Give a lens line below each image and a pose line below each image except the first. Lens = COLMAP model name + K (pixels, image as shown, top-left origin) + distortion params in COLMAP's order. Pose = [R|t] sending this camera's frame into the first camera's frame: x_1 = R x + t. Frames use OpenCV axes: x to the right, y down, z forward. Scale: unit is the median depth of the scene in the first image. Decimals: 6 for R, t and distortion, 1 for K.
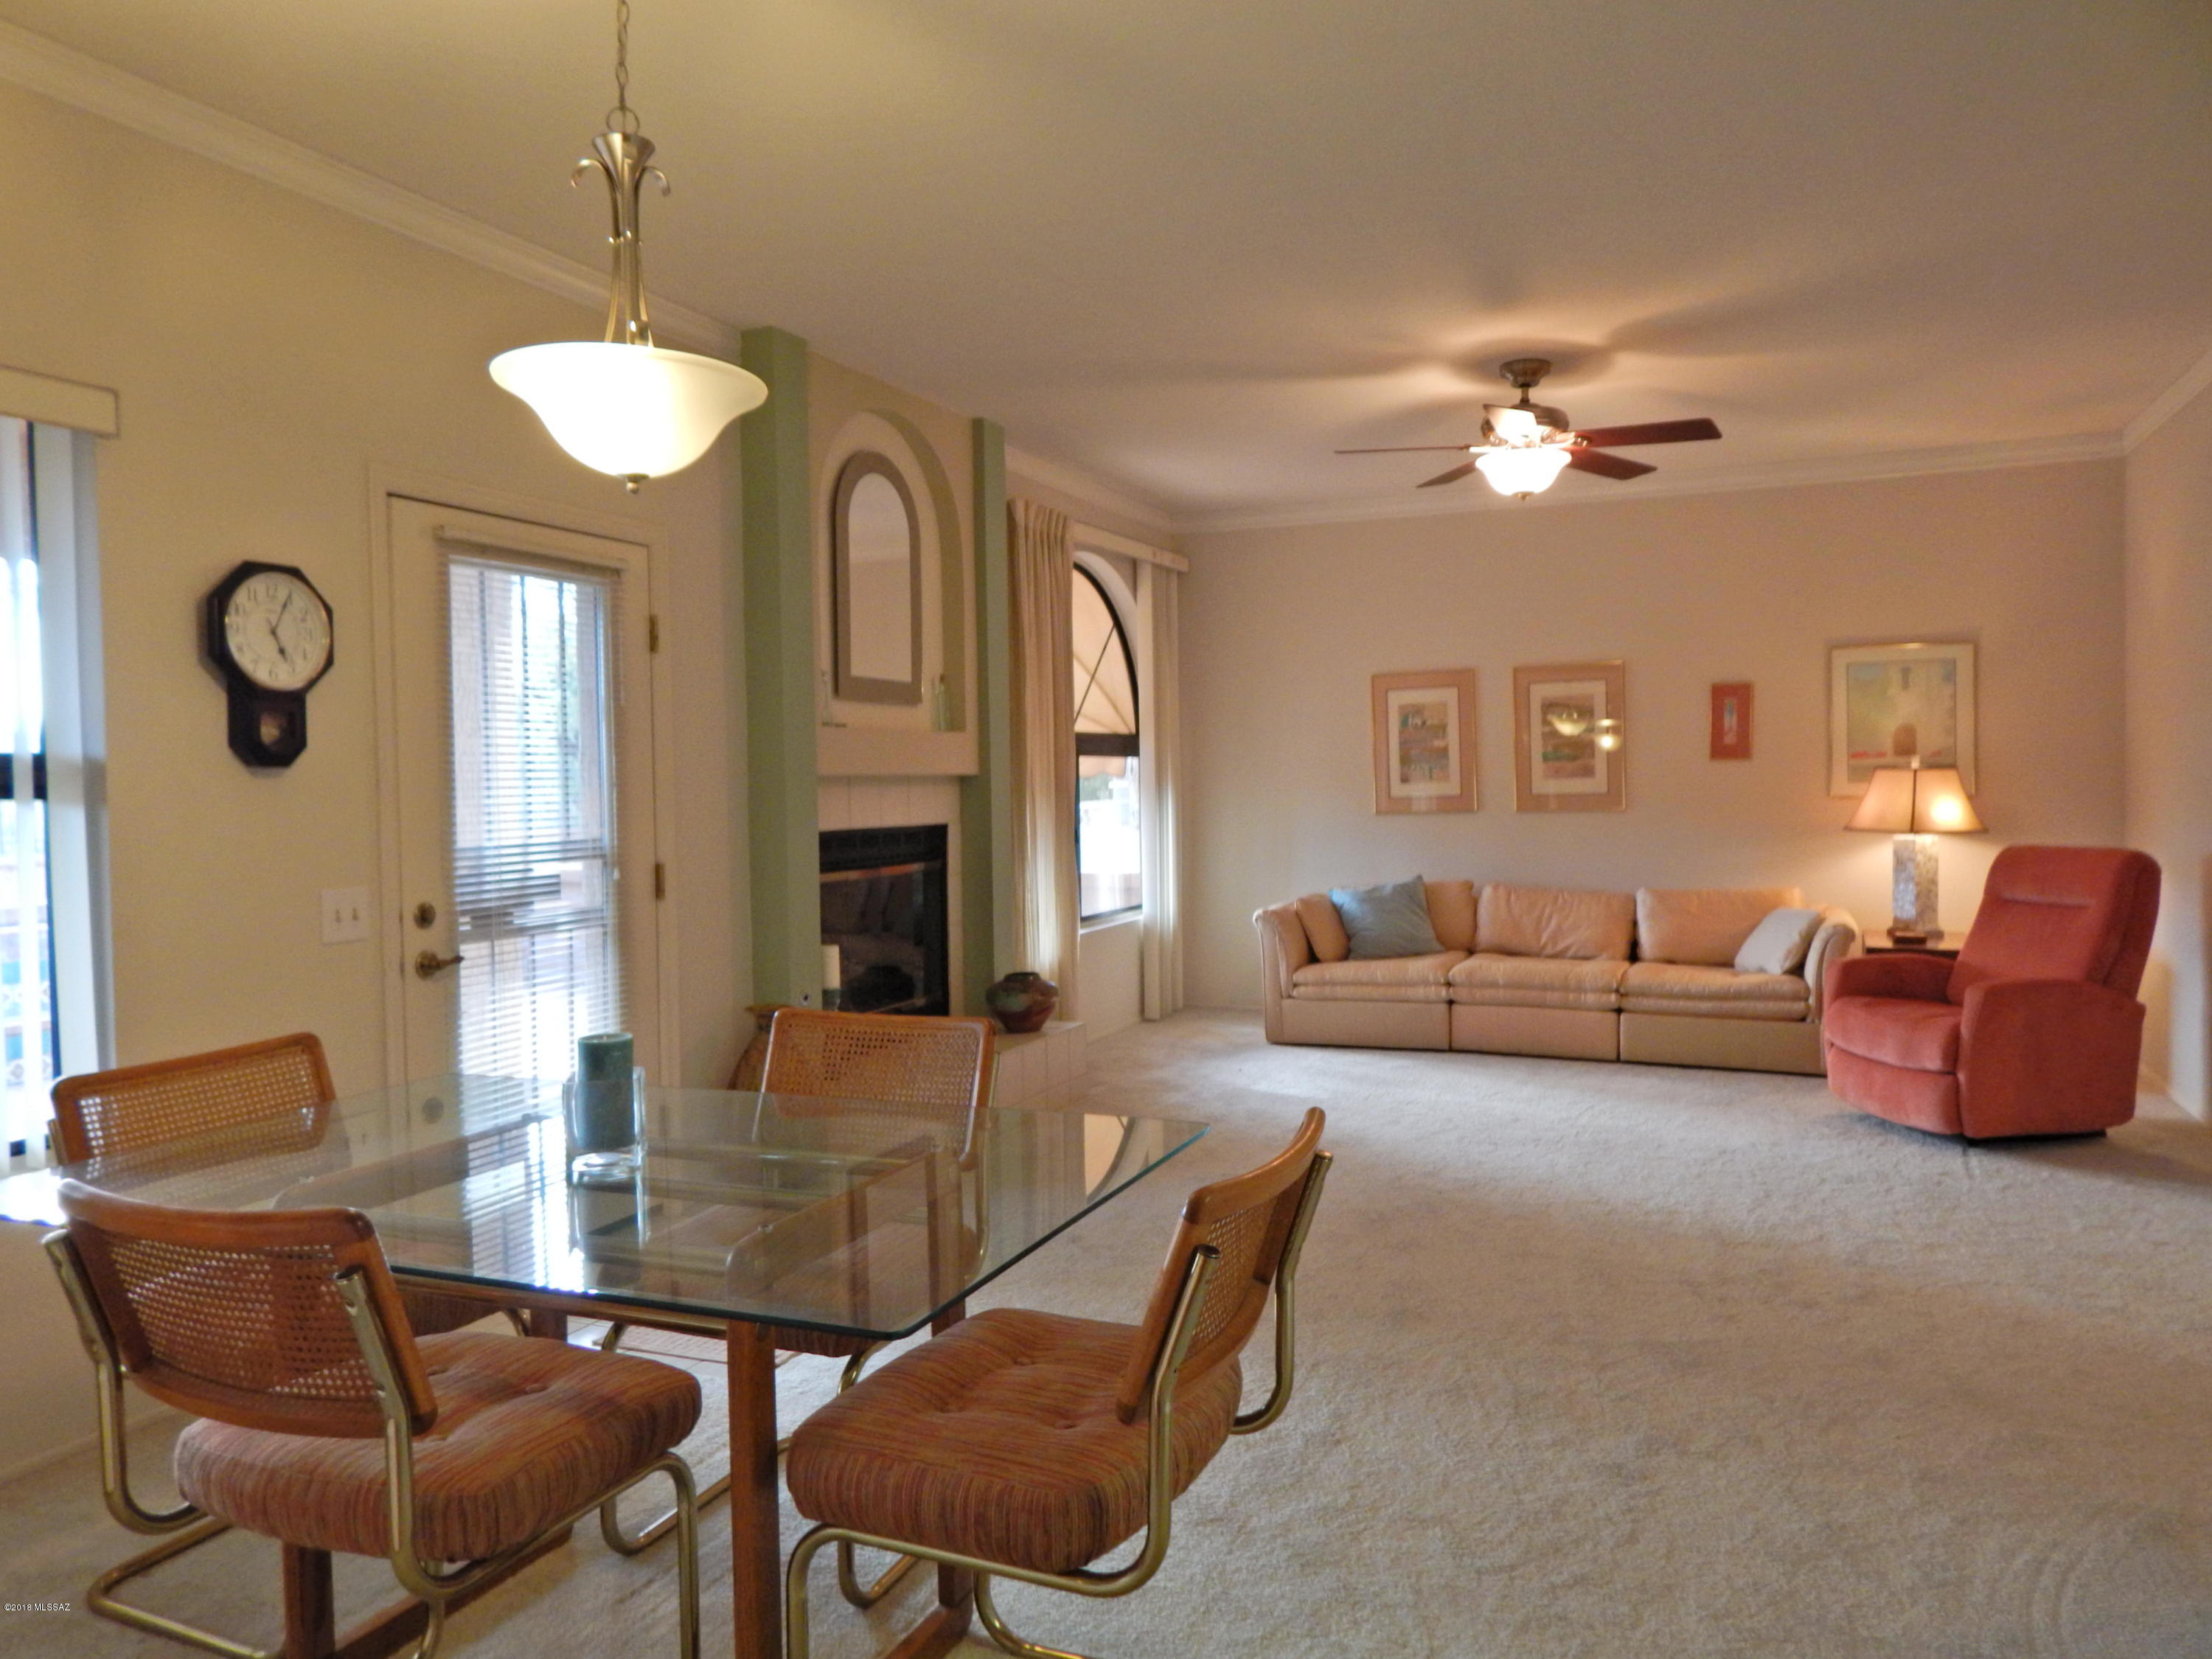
lens RADIAL K [[1504.6, 0, 1165.4], [0, 1504.6, 827.1], [0, 0, 1]] dist [0.000563, 0.000115]
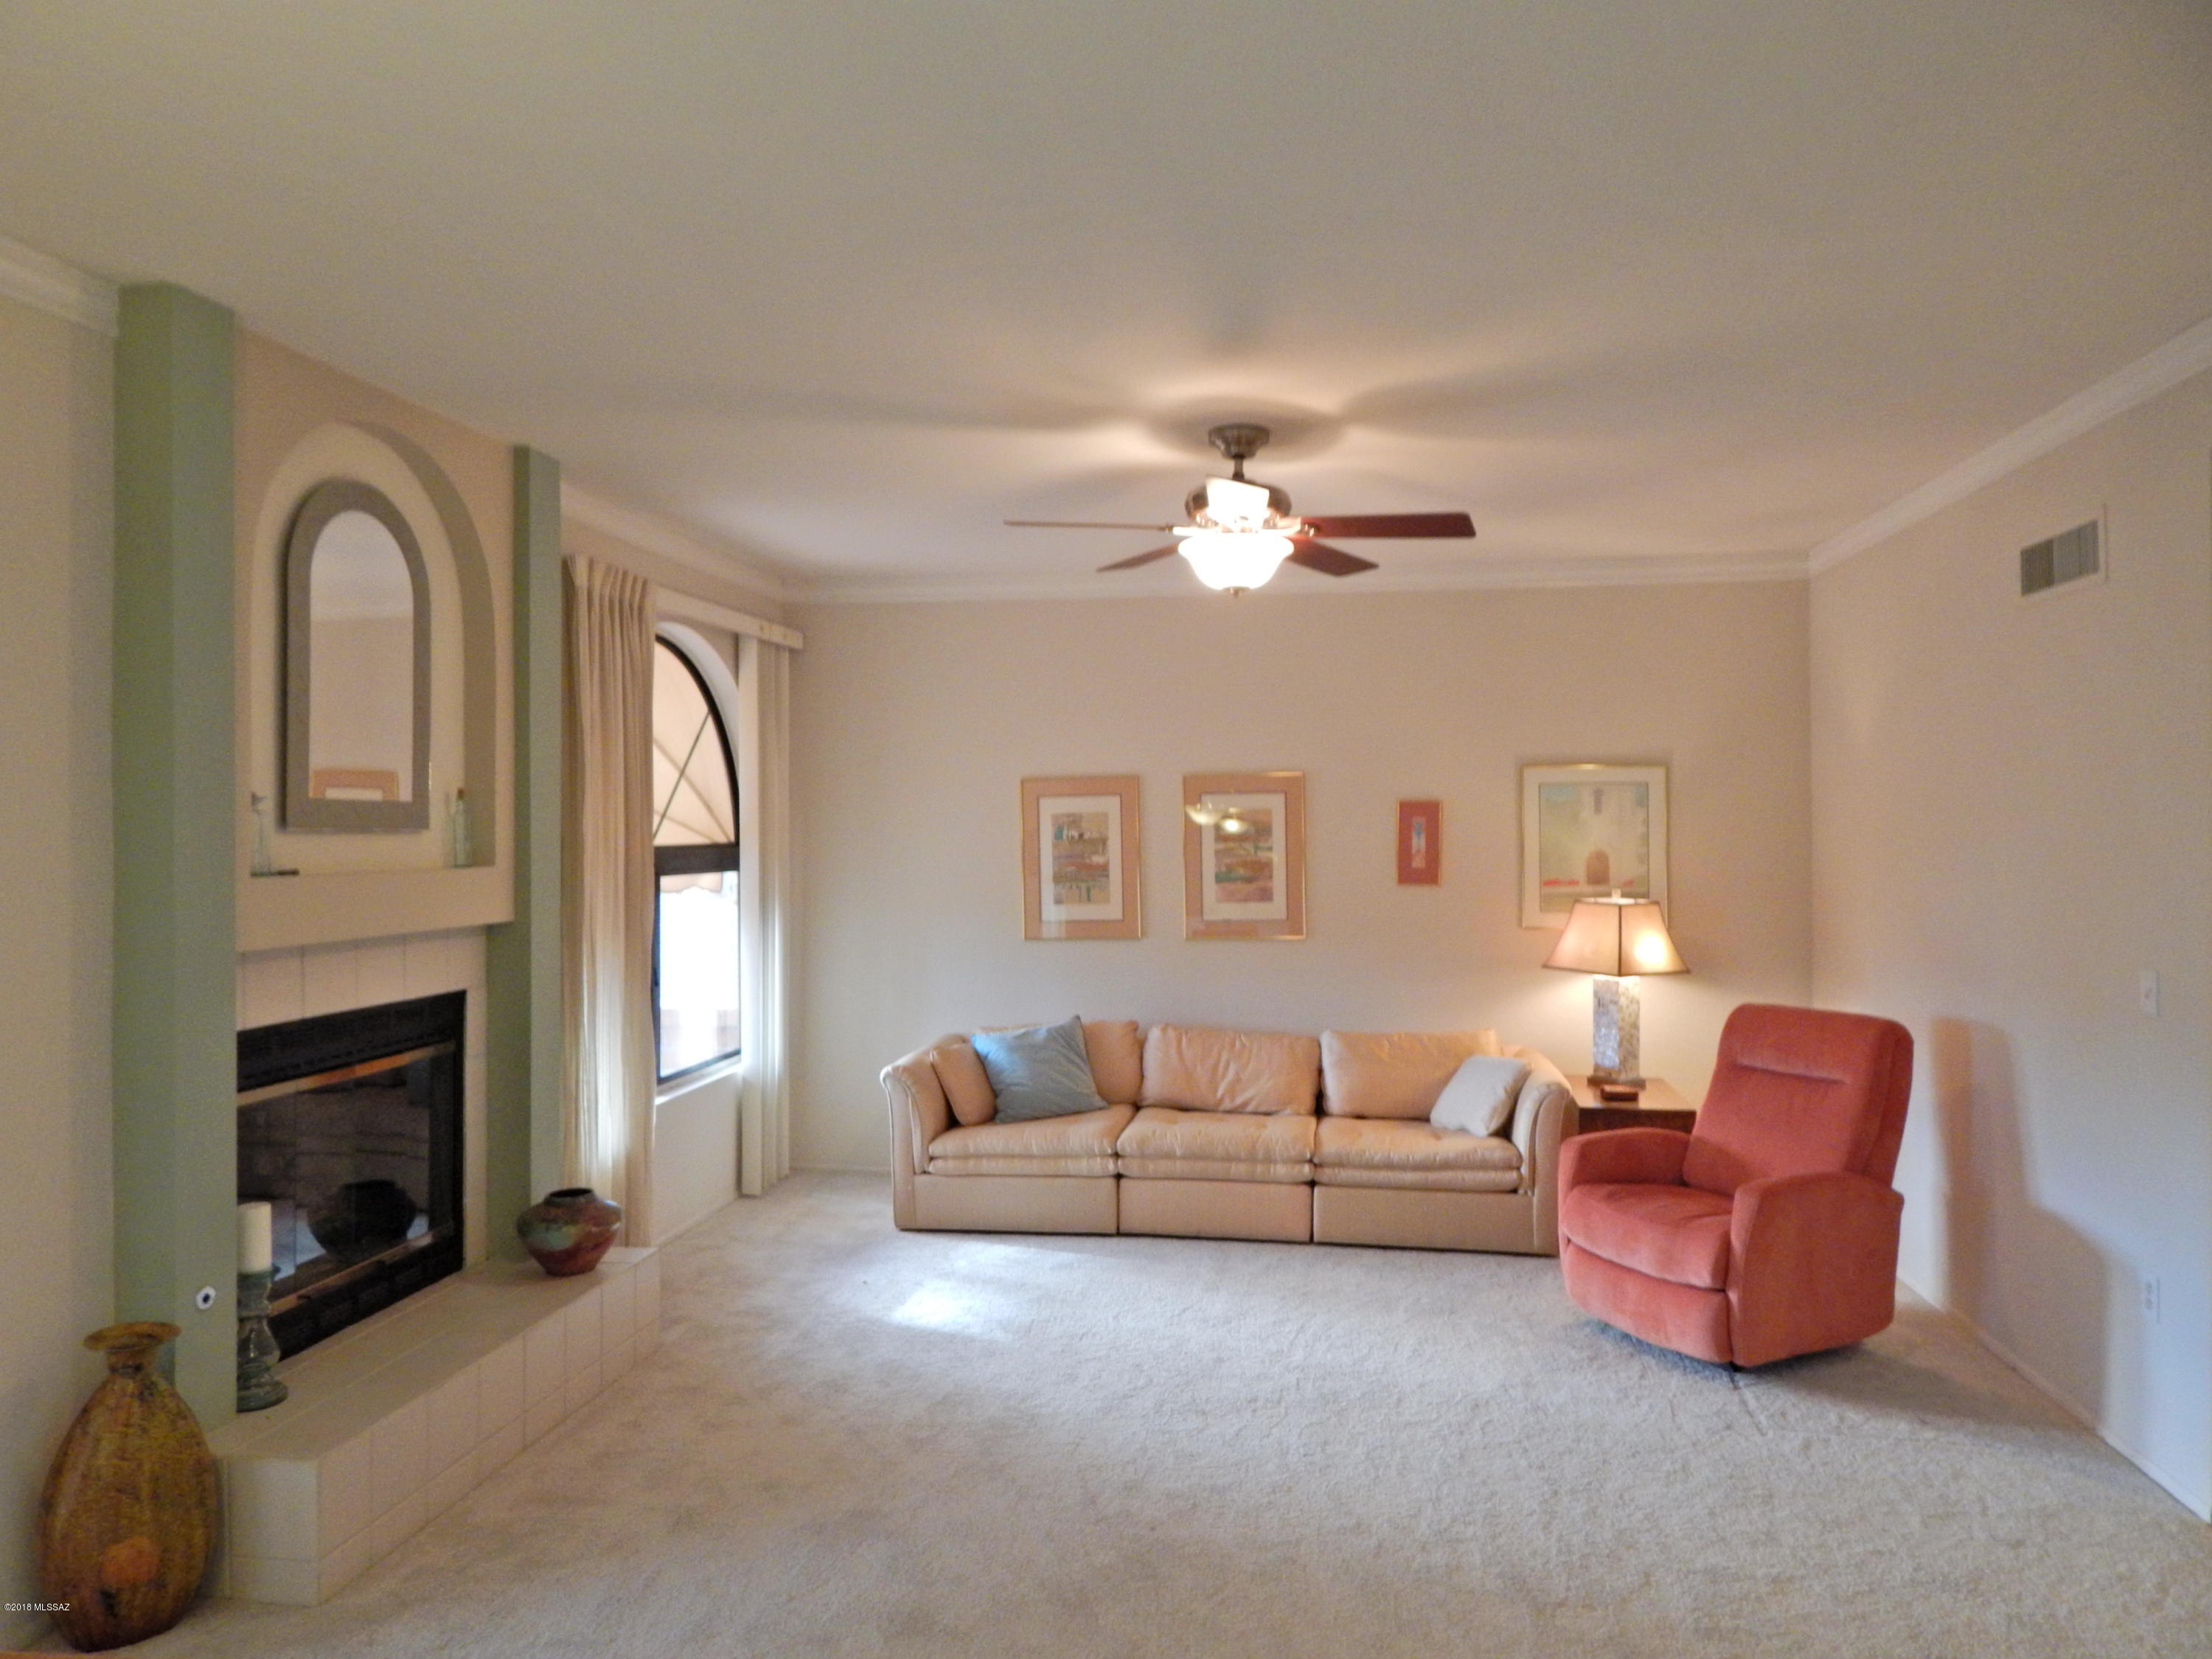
lens RADIAL K [[1481.0, 0, 1150.5], [0, 1481.0, 817.8], [0, 0, 1]] dist [-0.004751, -0.001649]
pose [[0.968025, 0.013532, 0.250488, -0.003394], [-0.003234, 0.999134, -0.041477, -0.052045], [-0.250833, 0.039341, 0.967231, 0.196213]]
